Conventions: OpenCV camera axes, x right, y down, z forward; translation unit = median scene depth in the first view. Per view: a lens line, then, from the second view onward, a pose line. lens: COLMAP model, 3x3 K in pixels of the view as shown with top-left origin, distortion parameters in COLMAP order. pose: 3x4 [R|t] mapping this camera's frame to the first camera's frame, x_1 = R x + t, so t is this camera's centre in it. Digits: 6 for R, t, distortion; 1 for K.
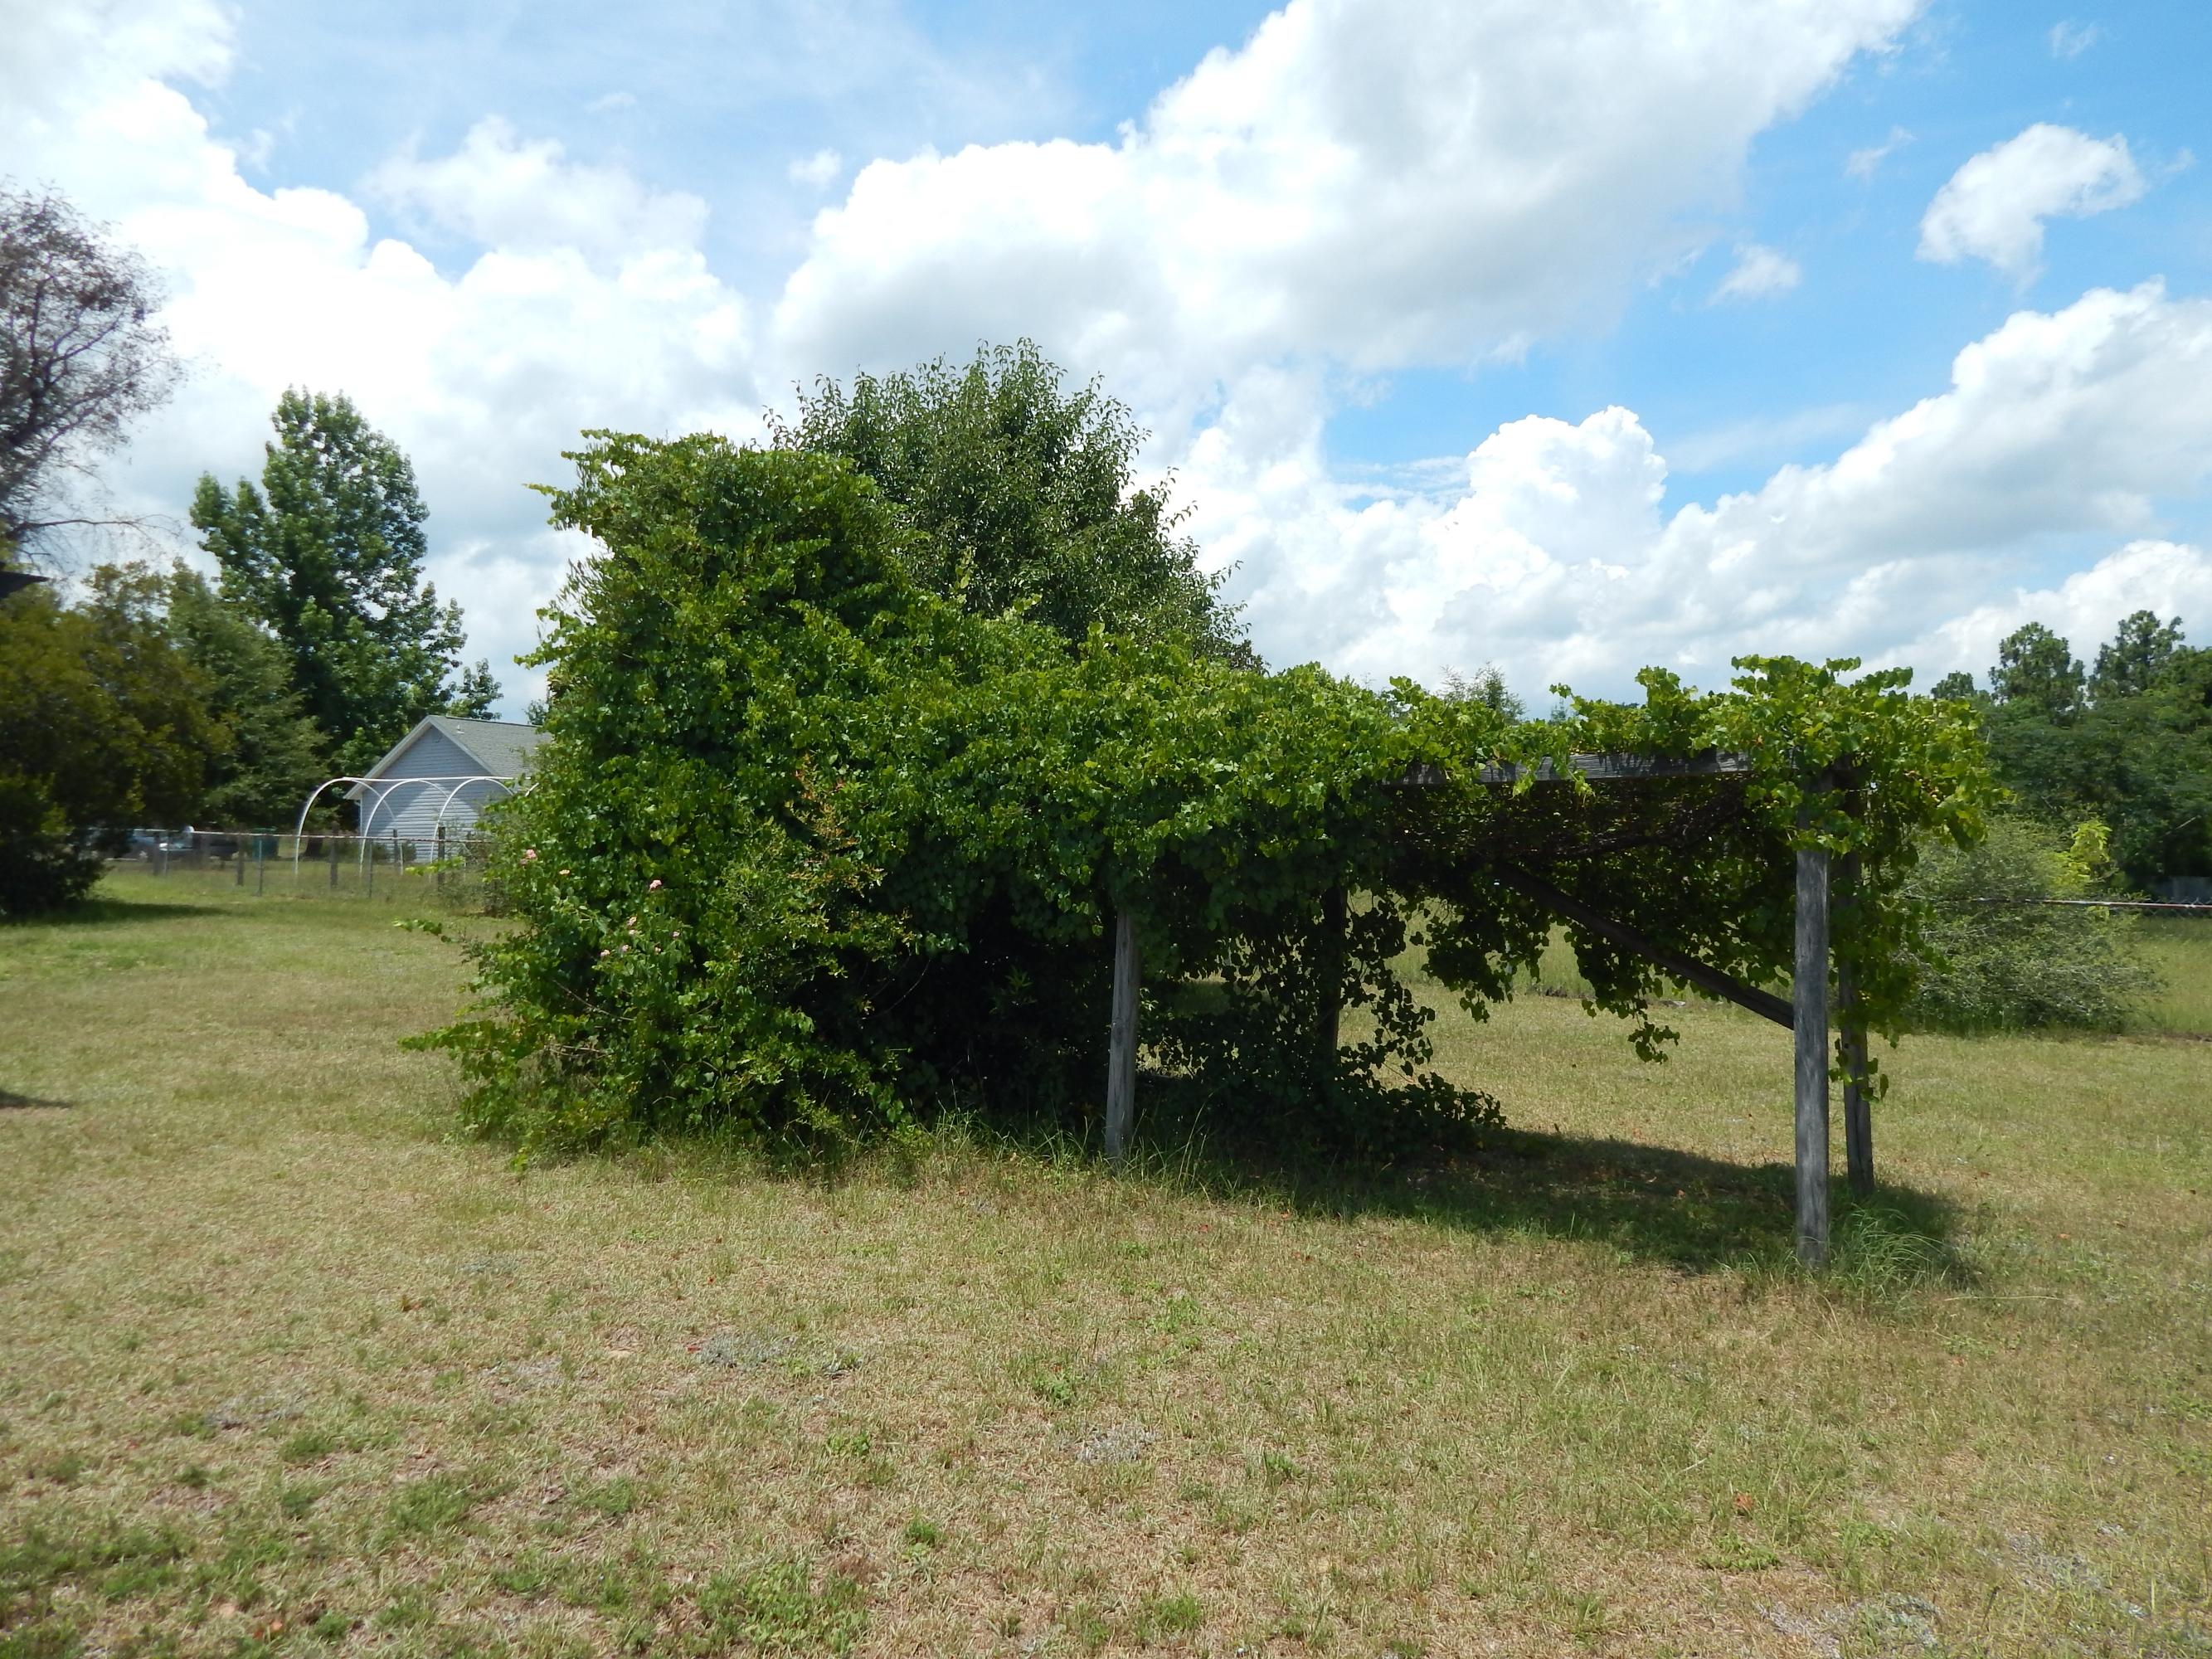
lens RADIAL K [[1482.1, 0, 1105.5], [0, 1482.1, 783.4], [0, 0, 1]] dist [-0.033539, 0.069400]
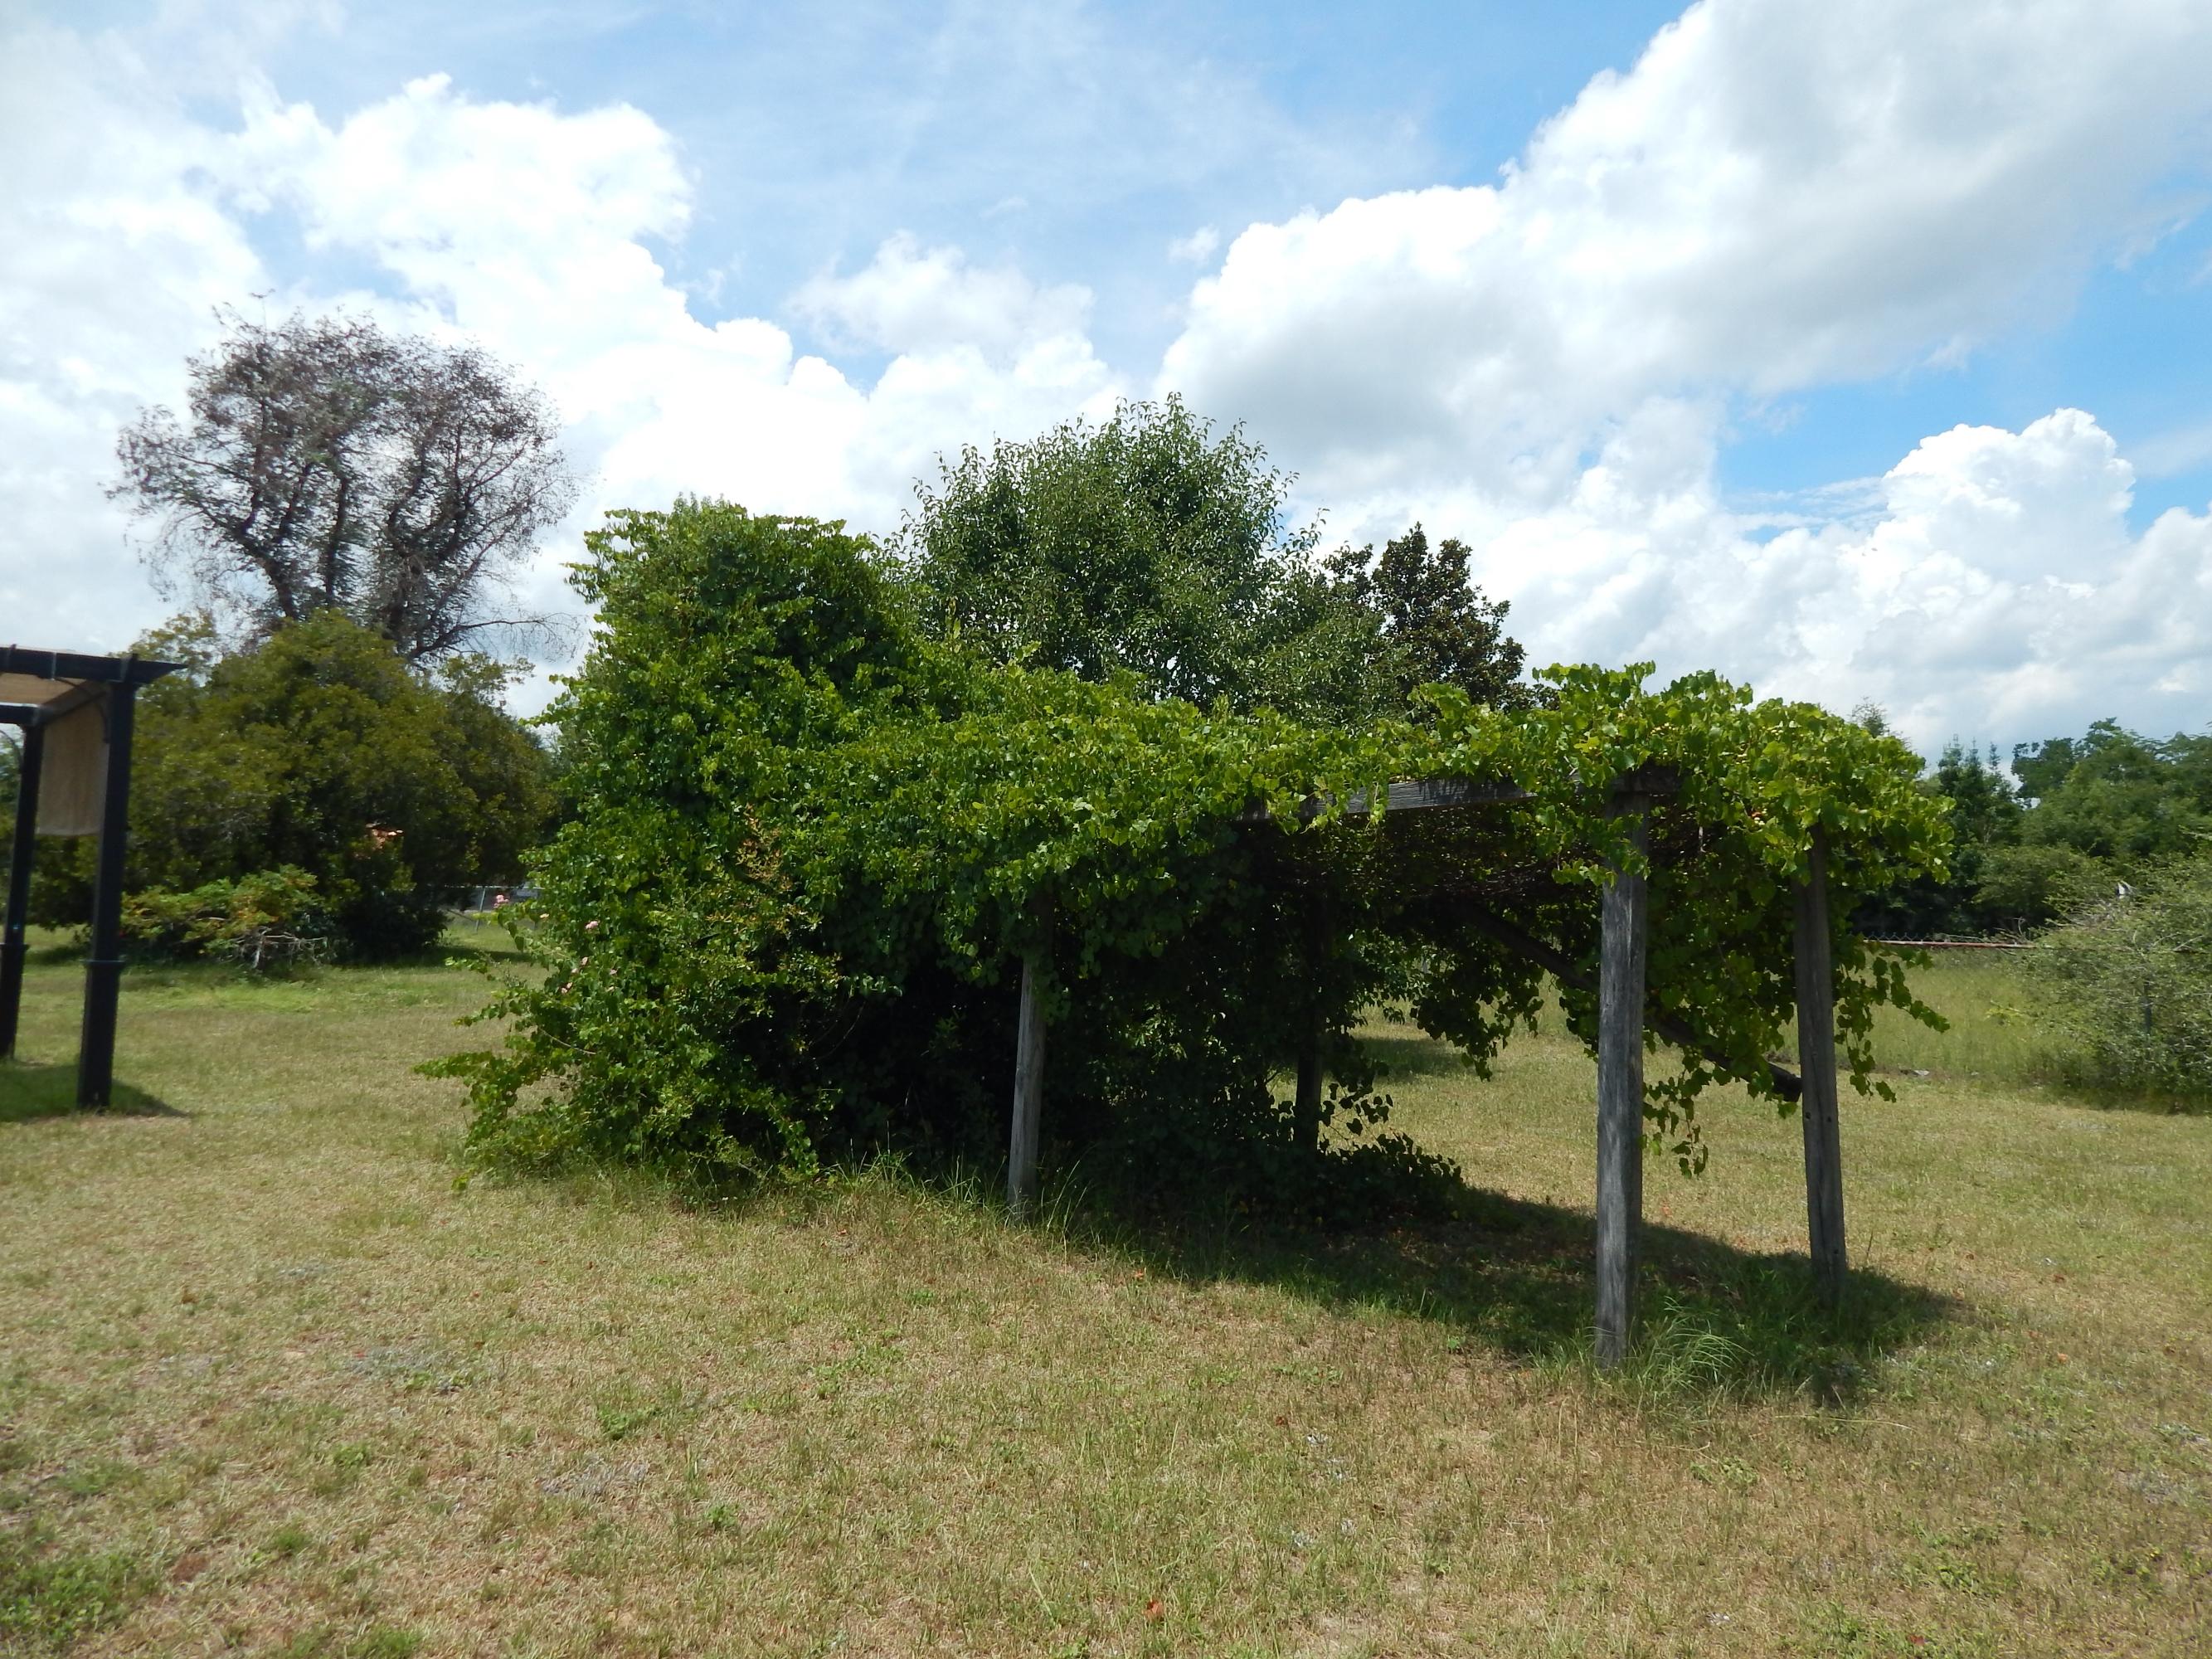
lens RADIAL K [[1461.8, 0, 1116.1], [0, 1461.8, 811.3], [0, 0, 1]] dist [0.015008, 0.000179]
pose [[0.967968, -0.018433, -0.250395, 0.262628], [0.013492, 0.999679, -0.021435, 0.010570], [0.250710, 0.017370, 0.967906, 0.054719]]
